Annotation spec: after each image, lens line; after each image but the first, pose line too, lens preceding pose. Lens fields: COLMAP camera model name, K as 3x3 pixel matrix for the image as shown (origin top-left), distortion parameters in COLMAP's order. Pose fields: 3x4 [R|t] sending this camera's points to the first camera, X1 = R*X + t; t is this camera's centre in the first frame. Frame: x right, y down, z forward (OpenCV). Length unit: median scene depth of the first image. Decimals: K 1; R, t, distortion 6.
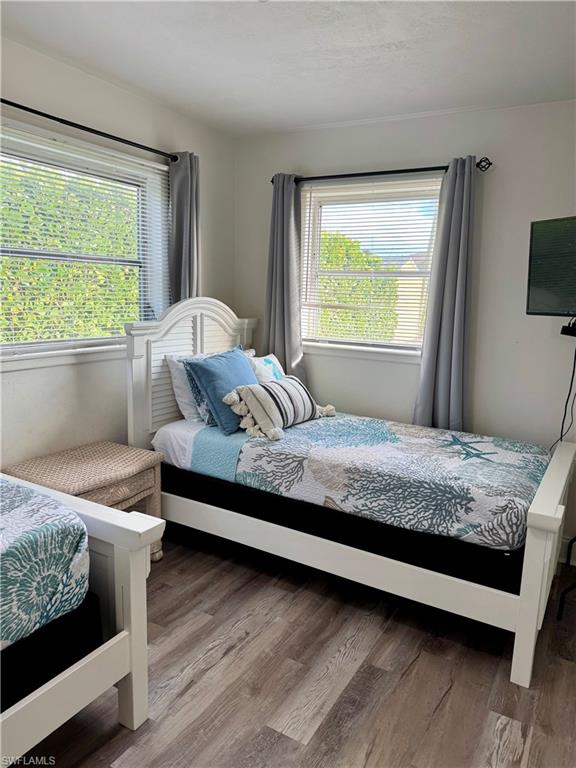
lens RADIAL K [[536.2, 0, 288.7], [0, 536.2, 389.3], [0, 0, 1]] dist [0.109124, -0.139324]
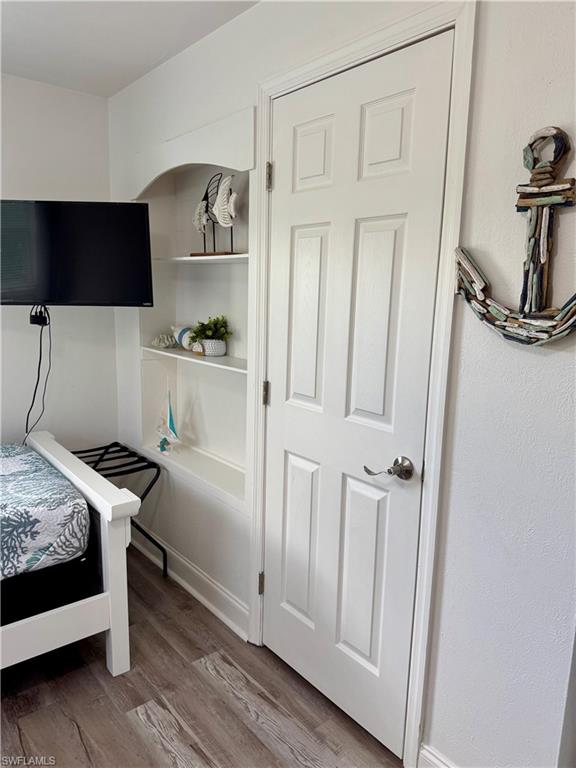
lens RADIAL K [[543.0, 0, 289.5], [0, 543.0, 385.2], [0, 0, 1]] dist [0.030403, -0.034945]
pose [[0.340041, -0.188528, 0.921319, -0.245756], [0.150747, 0.977957, 0.144480, -0.064858], [-0.928250, 0.089757, 0.360966, 0.241326]]
